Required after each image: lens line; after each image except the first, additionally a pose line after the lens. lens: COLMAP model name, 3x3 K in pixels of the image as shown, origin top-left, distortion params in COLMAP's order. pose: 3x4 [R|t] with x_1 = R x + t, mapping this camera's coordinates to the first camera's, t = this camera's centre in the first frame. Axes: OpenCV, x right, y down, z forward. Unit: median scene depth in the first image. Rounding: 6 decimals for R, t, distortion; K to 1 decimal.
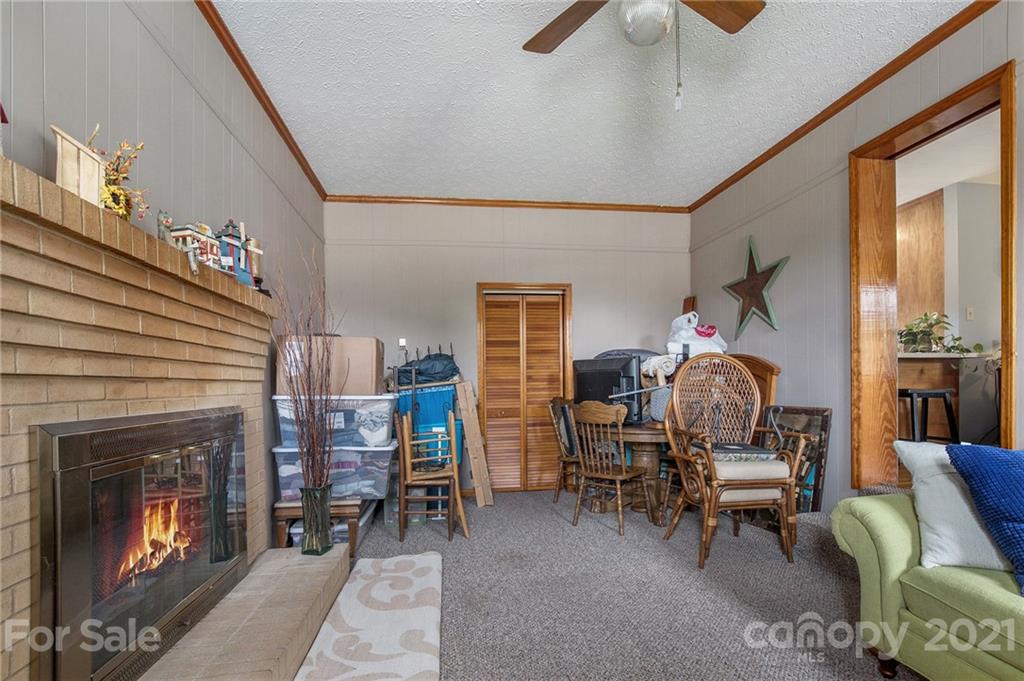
lens RADIAL K [[485.3, 0, 508.3], [0, 485.3, 398.1], [0, 0, 1]] dist [-0.029791, -0.000234]
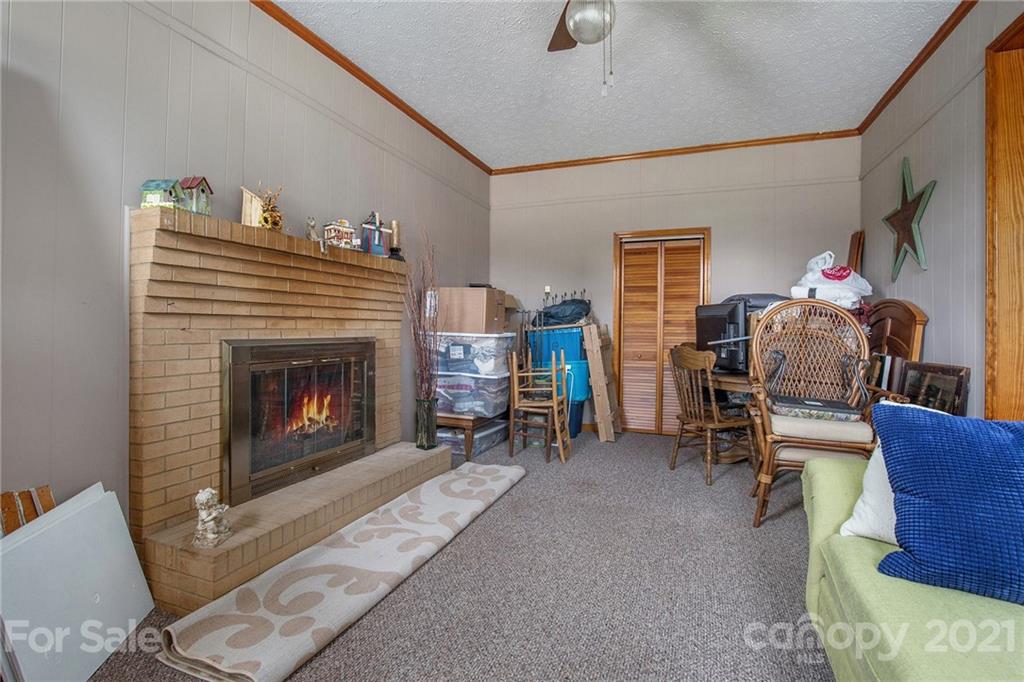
lens RADIAL K [[485.3, 0, 499.6], [0, 485.3, 327.6], [0, 0, 1]] dist [-0.029791, -0.000234]
pose [[0.866614, 0.024868, -0.498359, 0.382423], [-0.038068, 0.999142, -0.016341, -0.002262], [0.497525, 0.033133, 0.866817, -0.069656]]
